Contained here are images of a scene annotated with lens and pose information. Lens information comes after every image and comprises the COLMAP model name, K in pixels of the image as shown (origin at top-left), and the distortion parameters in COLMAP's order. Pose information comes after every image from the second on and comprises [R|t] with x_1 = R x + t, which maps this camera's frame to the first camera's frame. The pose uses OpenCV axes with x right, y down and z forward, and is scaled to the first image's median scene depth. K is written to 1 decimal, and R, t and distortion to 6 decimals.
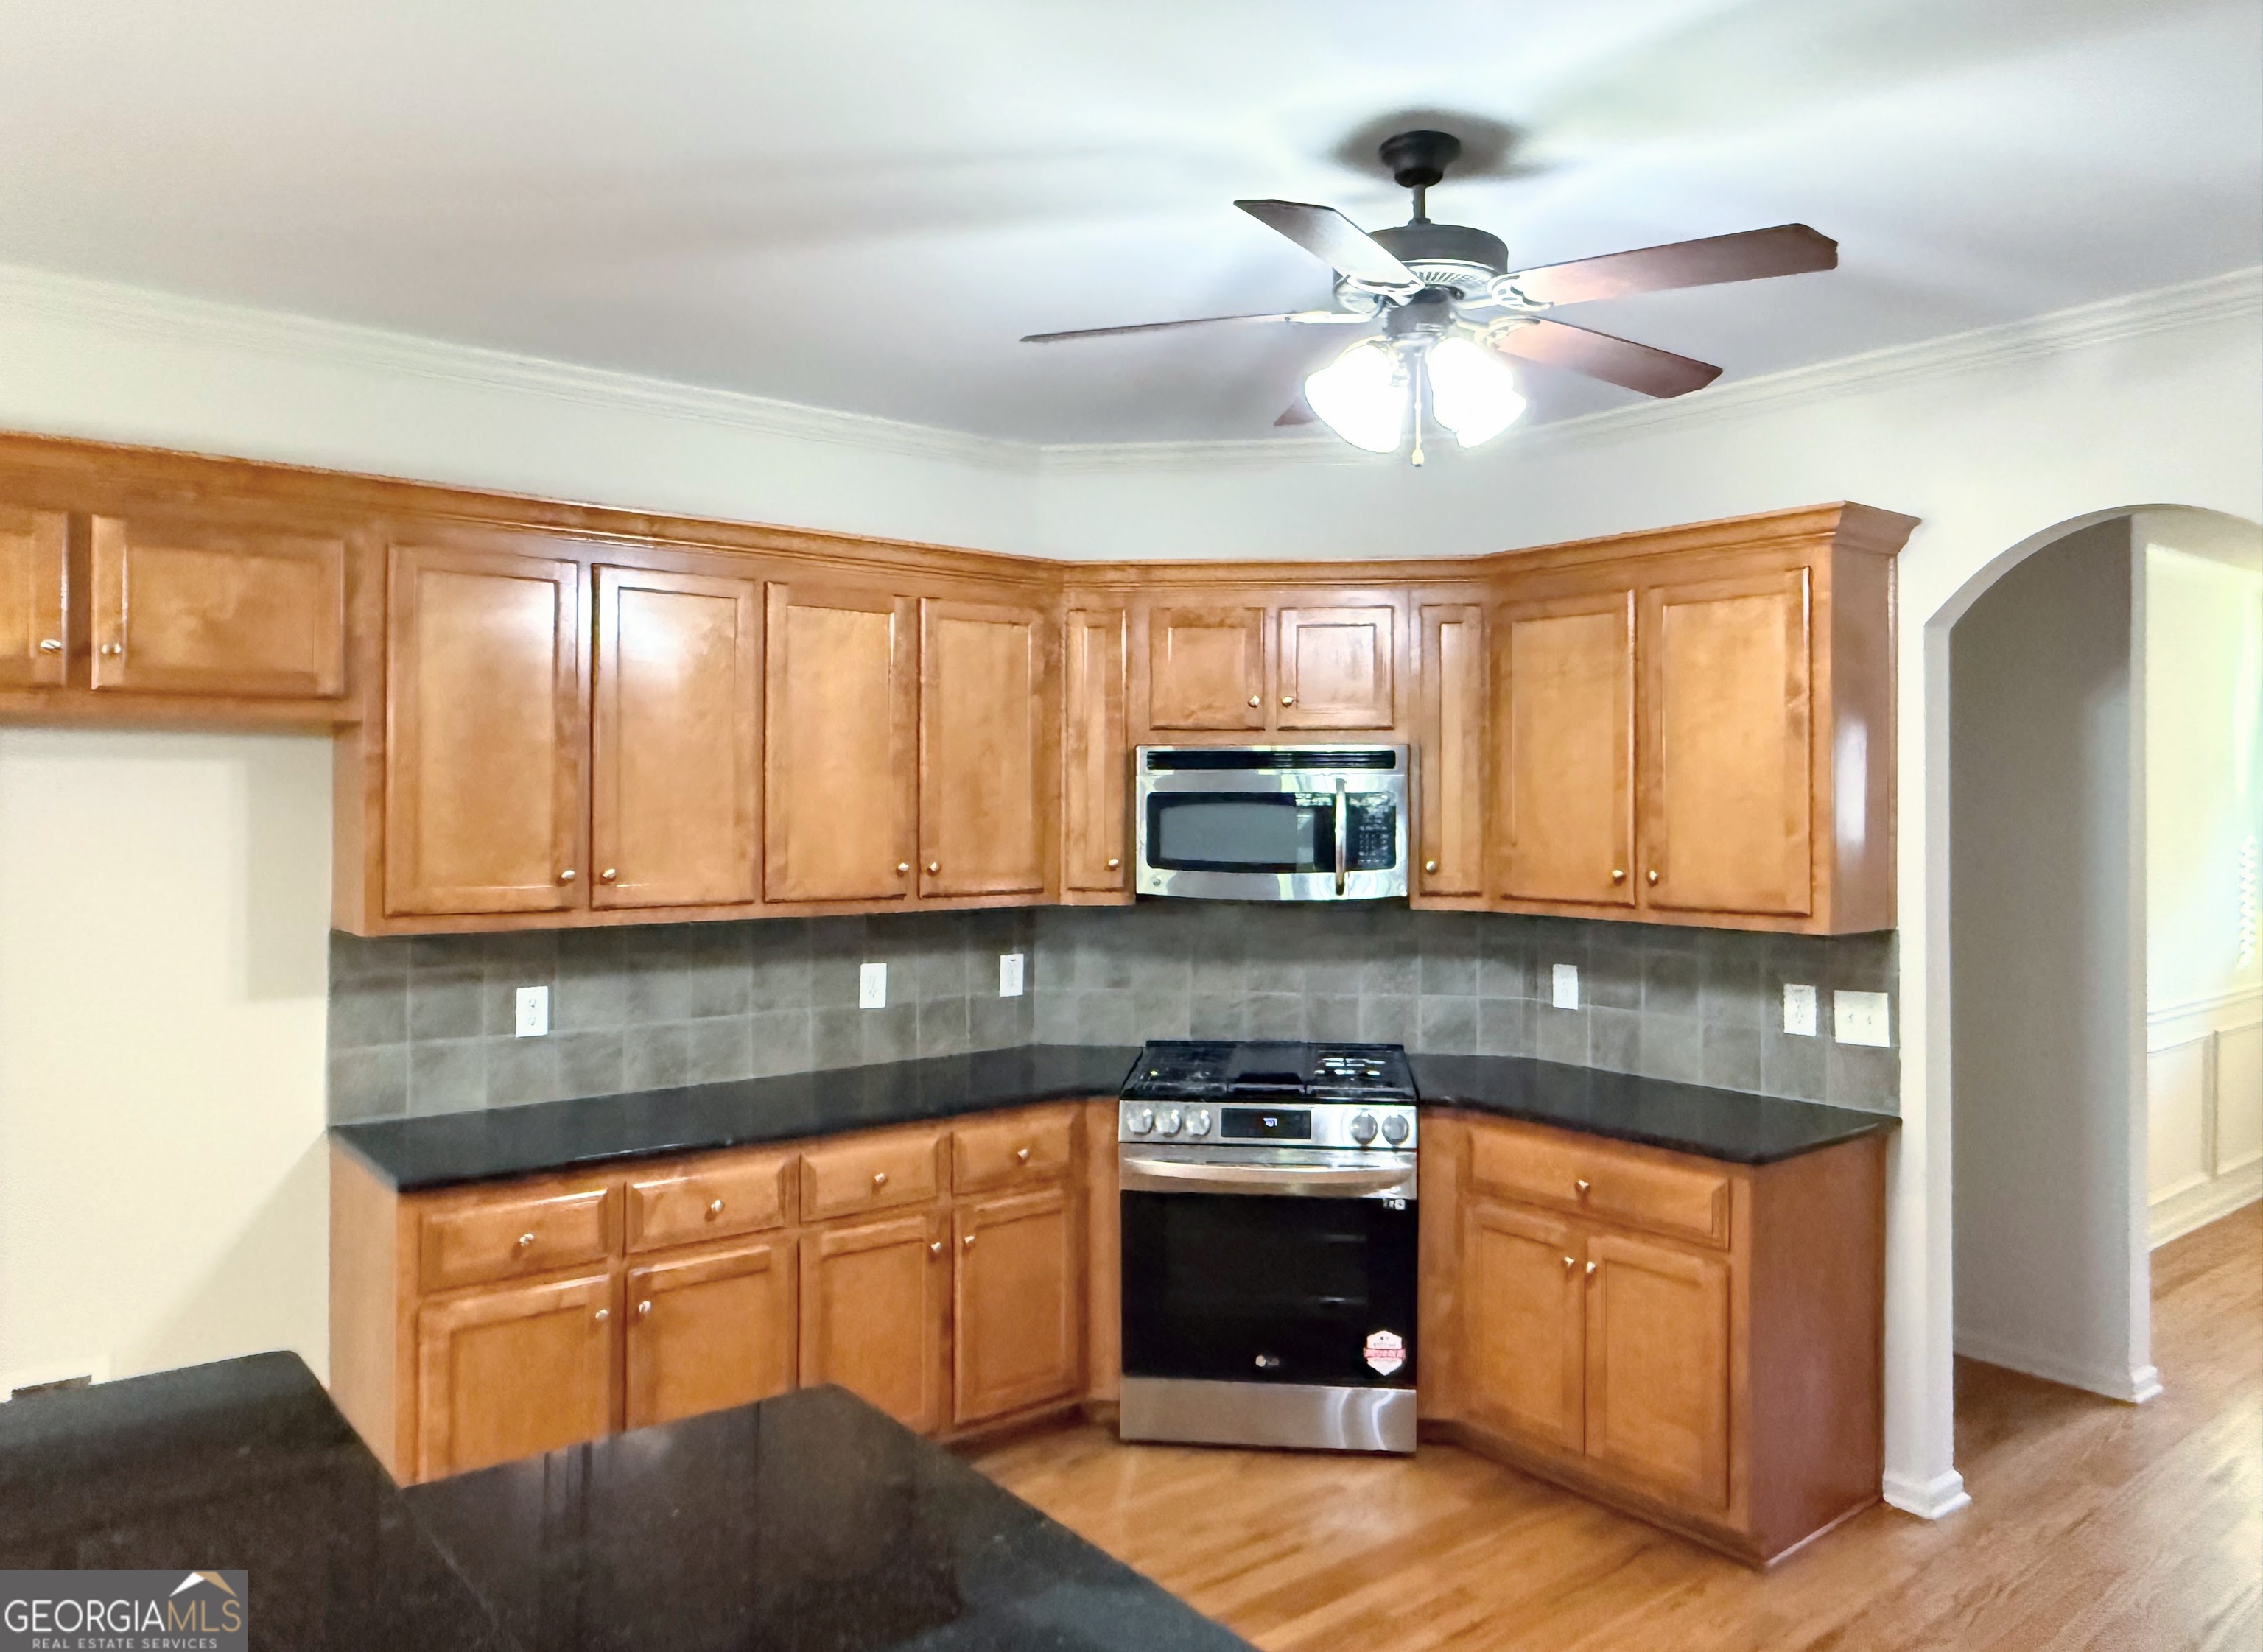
lens RADIAL K [[1547.7, 0, 1129.2], [0, 1547.7, 806.2], [0, 0, 1]] dist [0.000778, 0.001051]
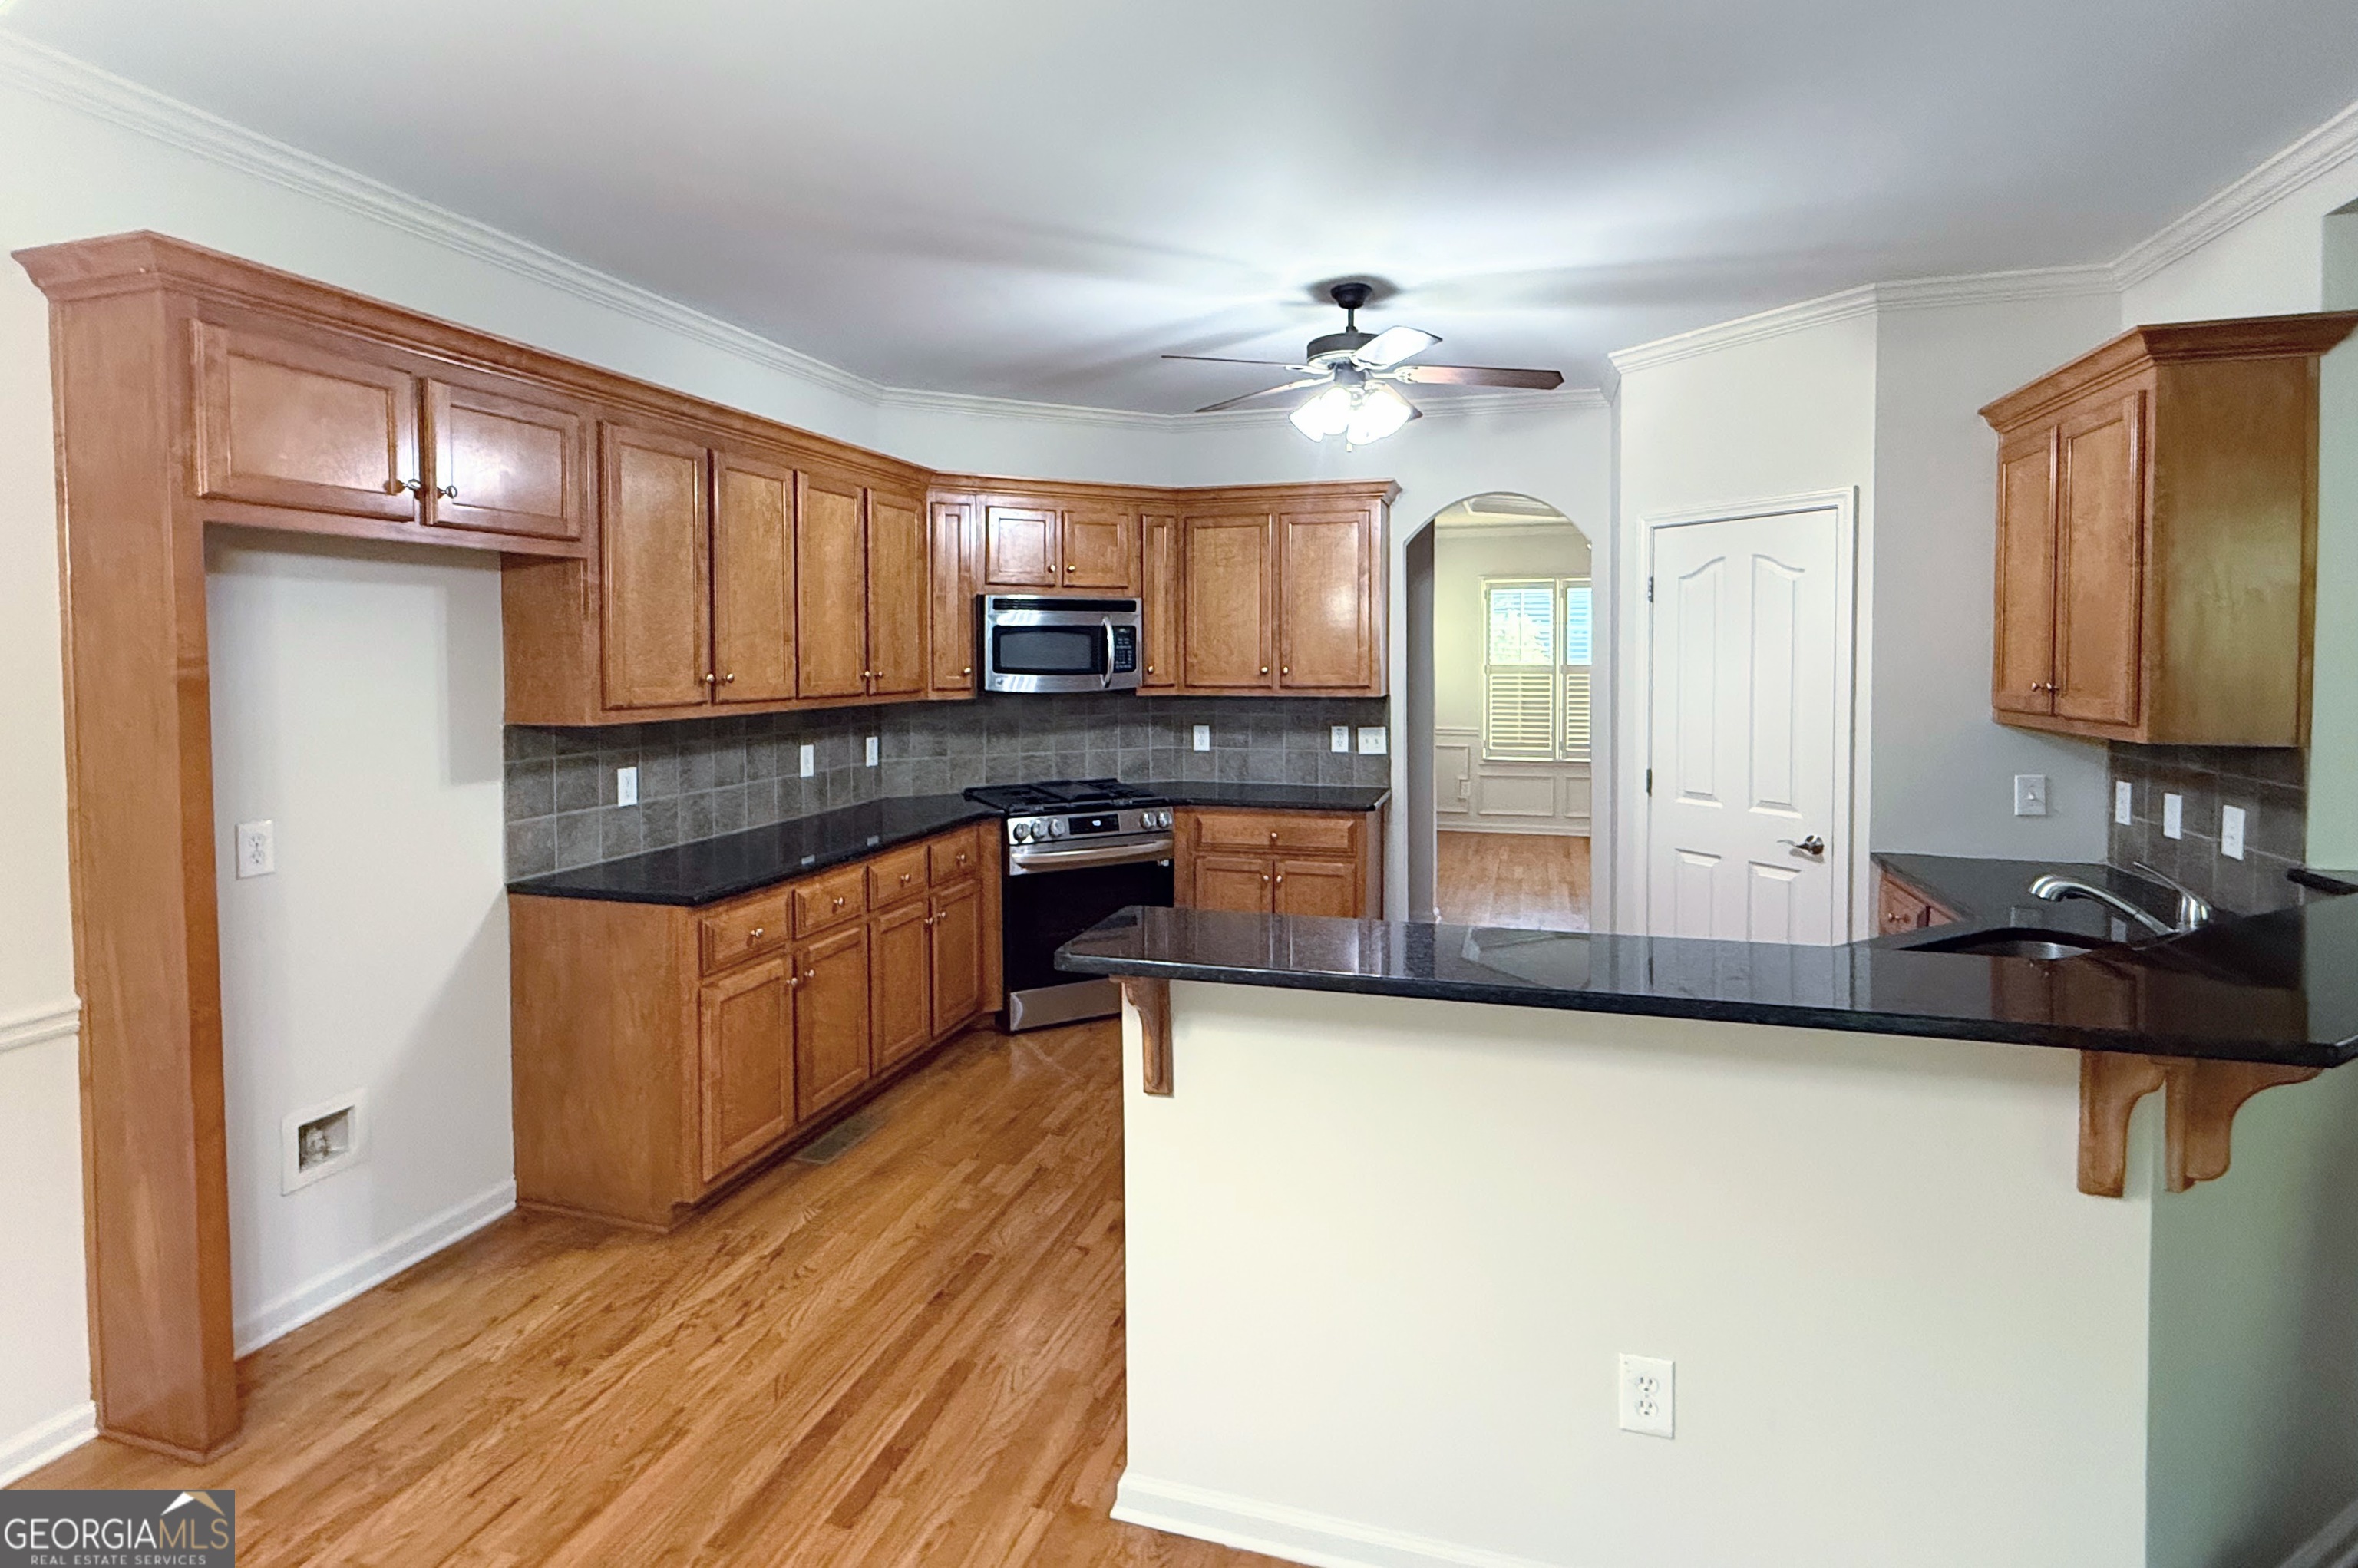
lens RADIAL K [[1150.8, 0, 1181.1], [0, 1150.8, 702.0], [0, 0, 1]] dist [0.000030, -0.000196]
pose [[0.819430, -0.029746, 0.572406, -0.537348], [0.008095, 0.999153, 0.040333, 0.025075], [-0.573122, -0.028416, 0.818977, -0.059340]]
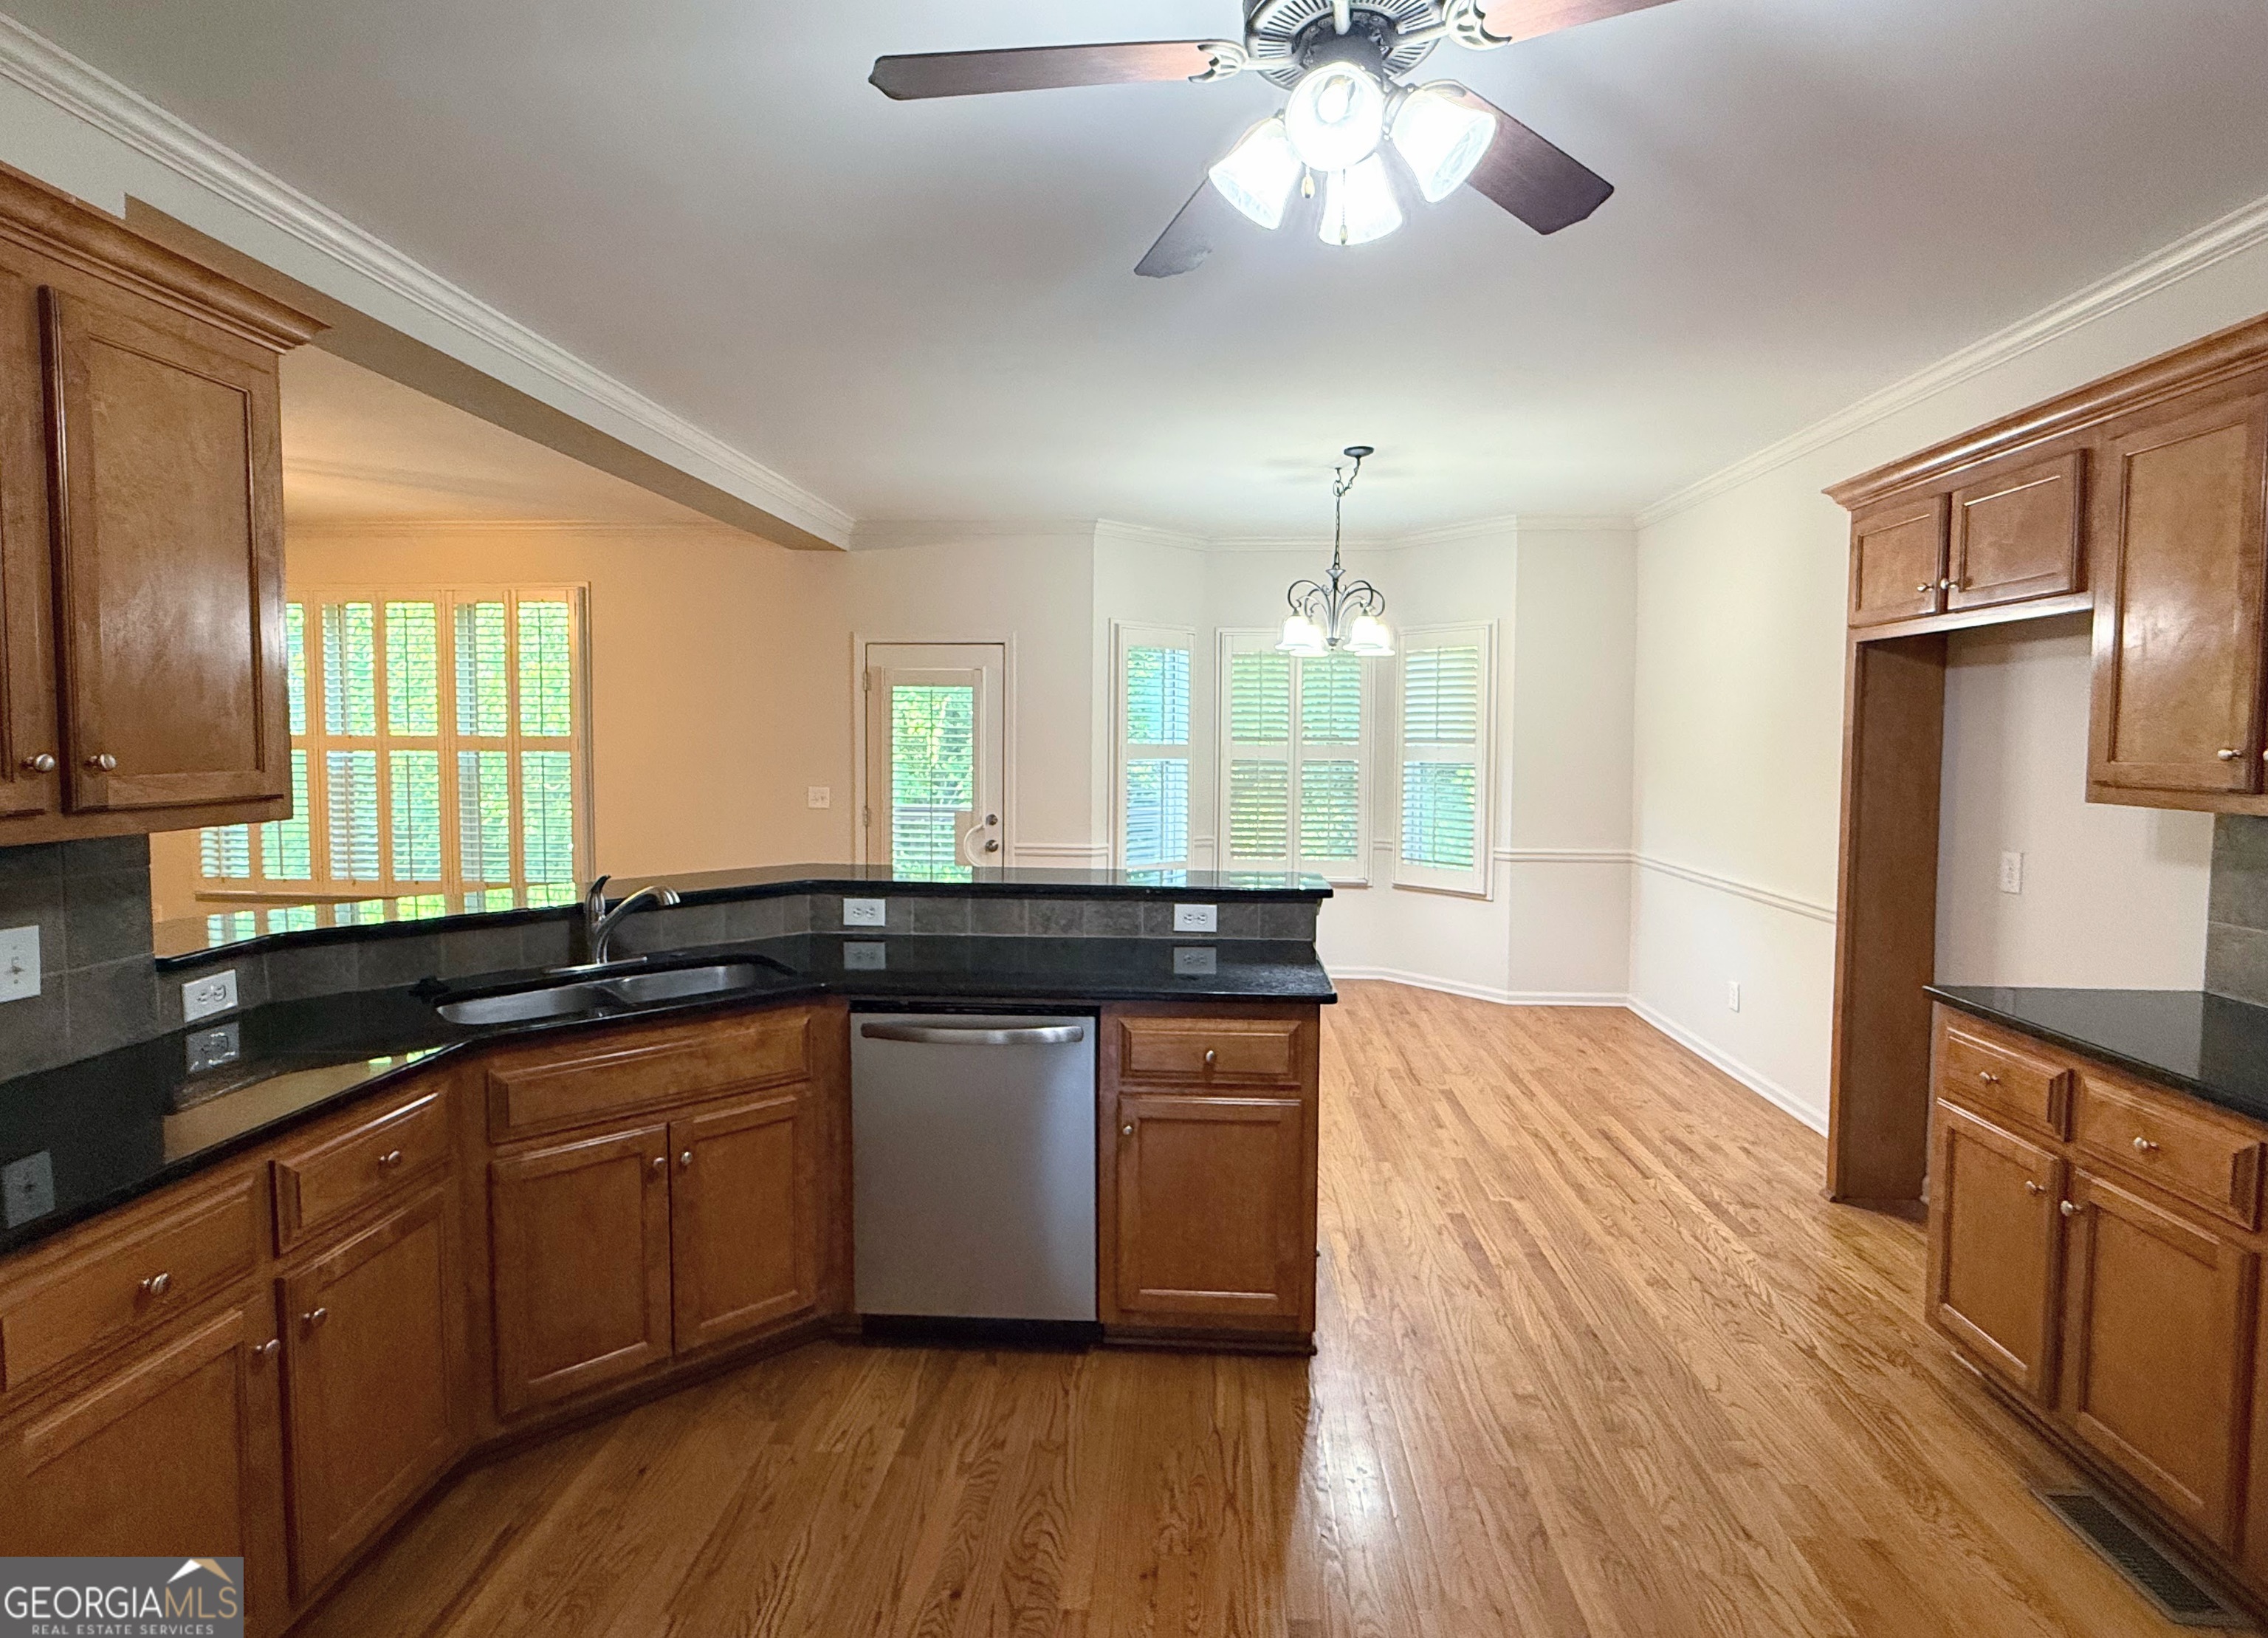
lens RADIAL K [[1152.4, 0, 1134.7], [0, 1152.4, 804.2], [0, 0, 1]] dist [-0.000178, -0.000033]
pose [[-0.665156, 0.040218, -0.745620, 0.492388], [-0.008711, 0.998063, 0.061606, 0.033632], [0.746653, 0.047473, -0.663517, 0.869770]]
